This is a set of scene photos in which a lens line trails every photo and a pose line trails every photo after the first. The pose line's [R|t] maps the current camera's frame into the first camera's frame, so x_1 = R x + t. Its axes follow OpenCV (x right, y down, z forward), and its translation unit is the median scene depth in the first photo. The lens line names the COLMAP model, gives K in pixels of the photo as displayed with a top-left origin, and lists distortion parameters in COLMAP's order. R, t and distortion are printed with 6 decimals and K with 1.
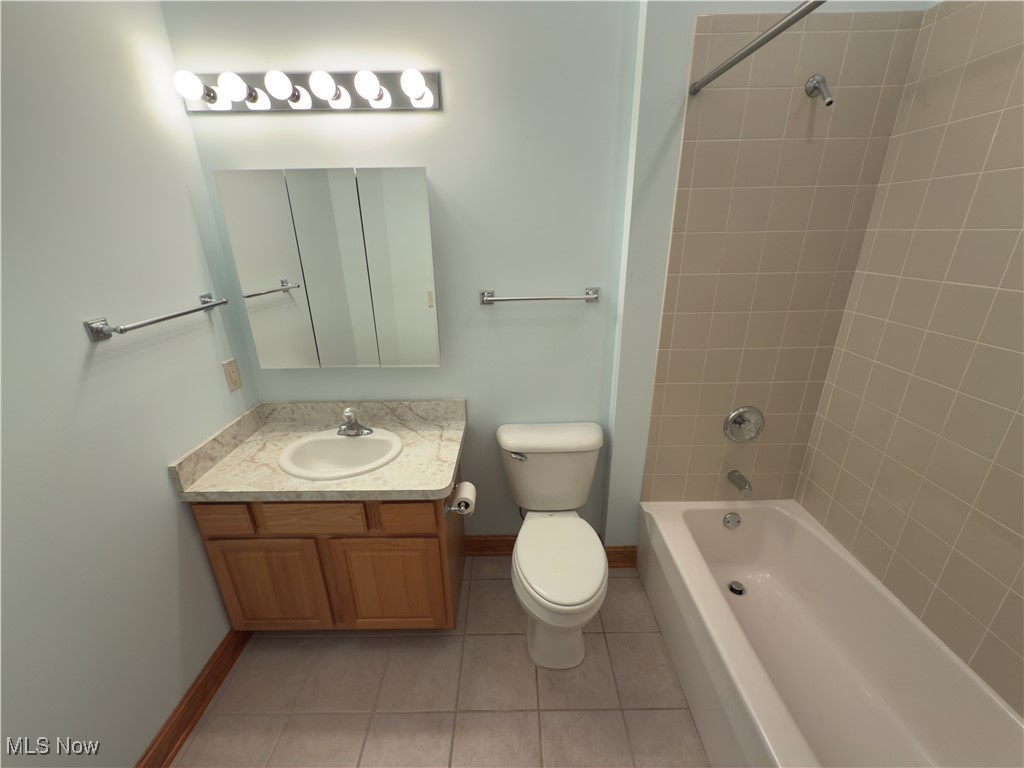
lens RADIAL K [[408.8, 0, 510.4], [0, 408.8, 384.9], [0, 0, 1]] dist [-0.001376, -0.000246]
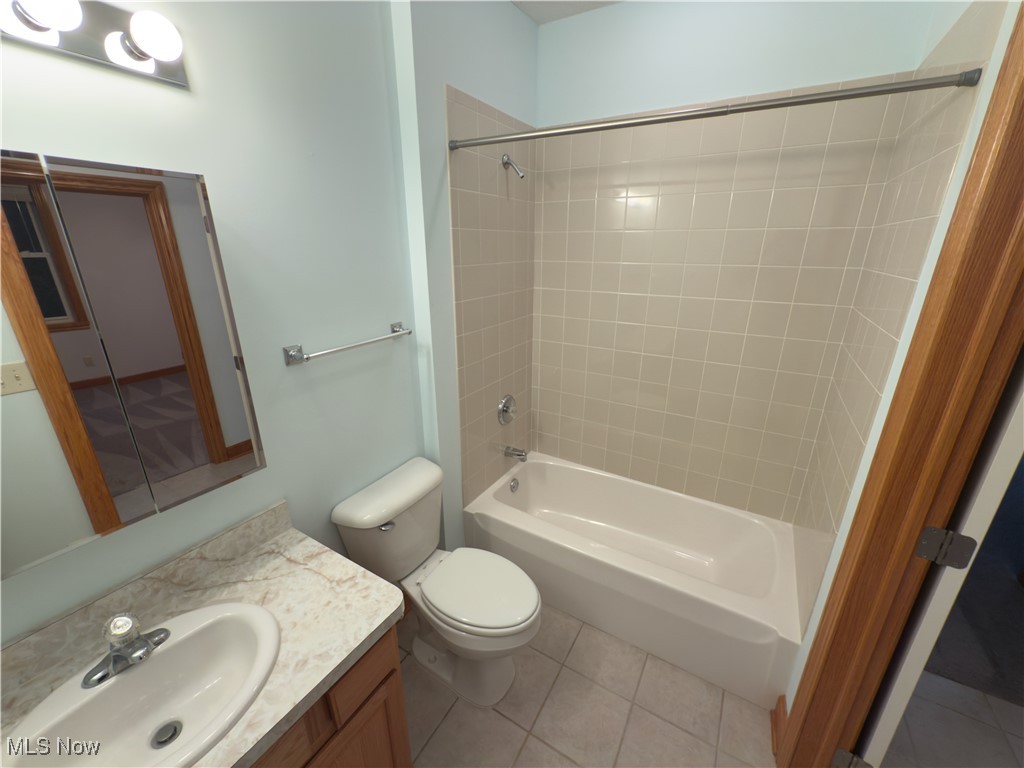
lens RADIAL K [[408.8, 0, 510.4], [0, 408.8, 384.9], [0, 0, 1]] dist [-0.001376, -0.000246]
pose [[0.518410, -0.262633, 0.813803, -0.460739], [0.294509, 0.948283, 0.118424, -0.129985], [-0.802817, 0.178281, 0.568947, 0.254674]]
